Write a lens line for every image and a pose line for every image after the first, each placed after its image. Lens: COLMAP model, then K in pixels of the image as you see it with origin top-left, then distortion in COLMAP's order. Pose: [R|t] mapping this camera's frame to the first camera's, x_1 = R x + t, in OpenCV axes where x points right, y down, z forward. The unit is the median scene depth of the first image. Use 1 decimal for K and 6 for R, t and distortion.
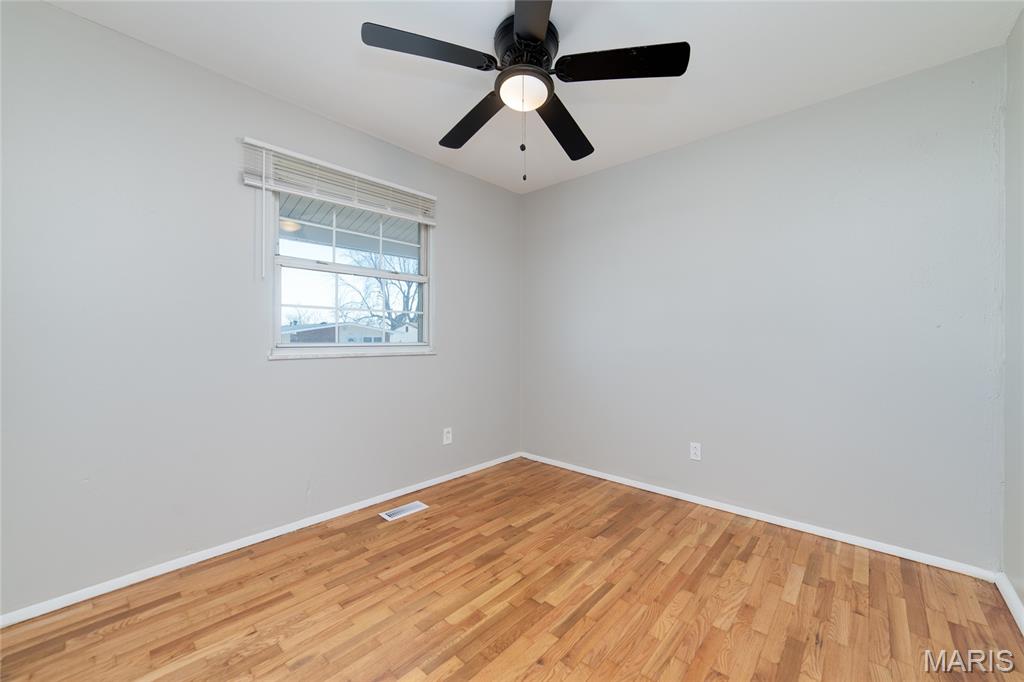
lens RADIAL K [[398.2, 0, 515.9], [0, 398.2, 342.7], [0, 0, 1]] dist [-0.001968, 0.000052]
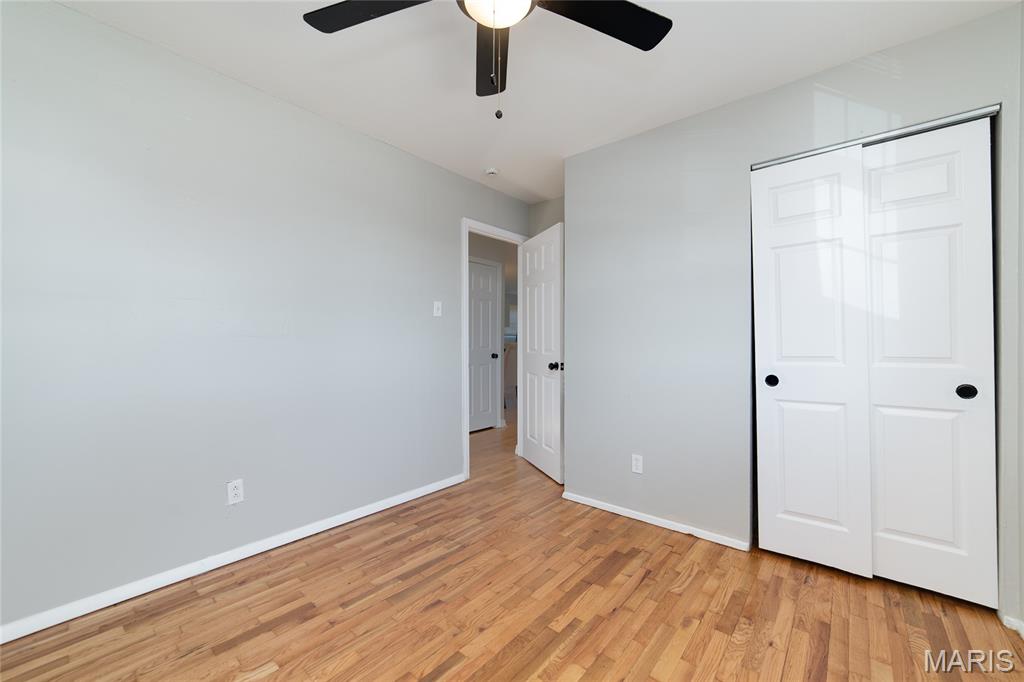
lens RADIAL K [[398.2, 0, 515.9], [0, 398.2, 342.7], [0, 0, 1]] dist [-0.001968, 0.000052]
pose [[-0.999664, -0.008985, -0.024311, -0.001077], [-0.008976, 0.999960, -0.000474, -0.010244], [0.024314, -0.000255, -0.999704, 1.981278]]
